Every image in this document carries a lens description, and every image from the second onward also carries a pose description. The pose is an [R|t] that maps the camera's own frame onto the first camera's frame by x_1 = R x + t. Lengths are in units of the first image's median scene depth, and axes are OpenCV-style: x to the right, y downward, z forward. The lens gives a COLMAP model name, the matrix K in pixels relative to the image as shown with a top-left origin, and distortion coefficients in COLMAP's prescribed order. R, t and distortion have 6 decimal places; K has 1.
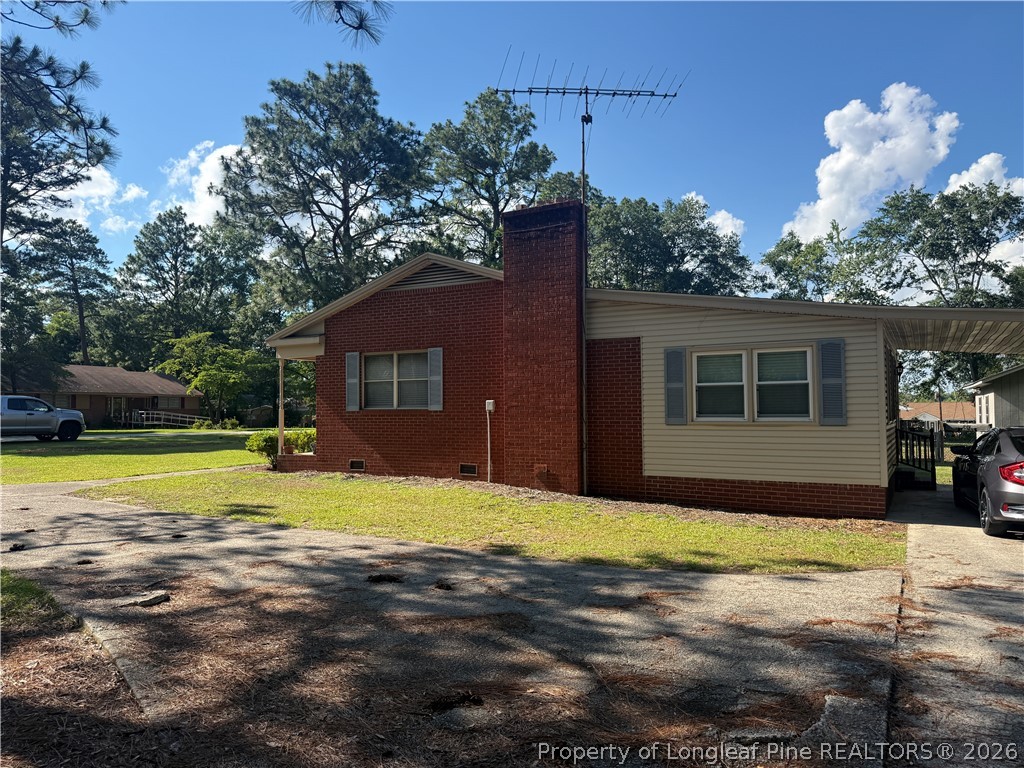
lens RADIAL K [[731.5, 0, 511.1], [0, 731.5, 385.8], [0, 0, 1]] dist [0.028442, -0.032633]
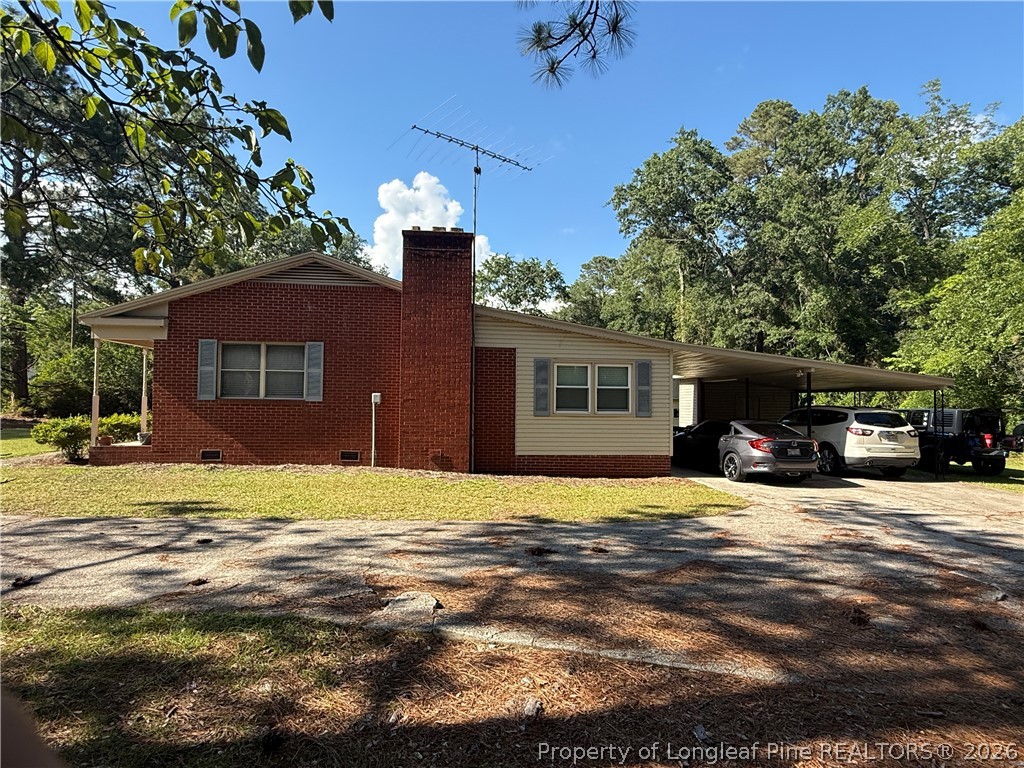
lens RADIAL K [[584.7, 0, 512.1], [0, 584.7, 381.2], [0, 0, 1]] dist [-0.001045, -0.005377]
pose [[0.801458, 0.040767, 0.596660, -0.440664], [-0.038293, 0.999125, -0.016828, 0.009258], [-0.596824, -0.009361, 0.802318, 0.172521]]
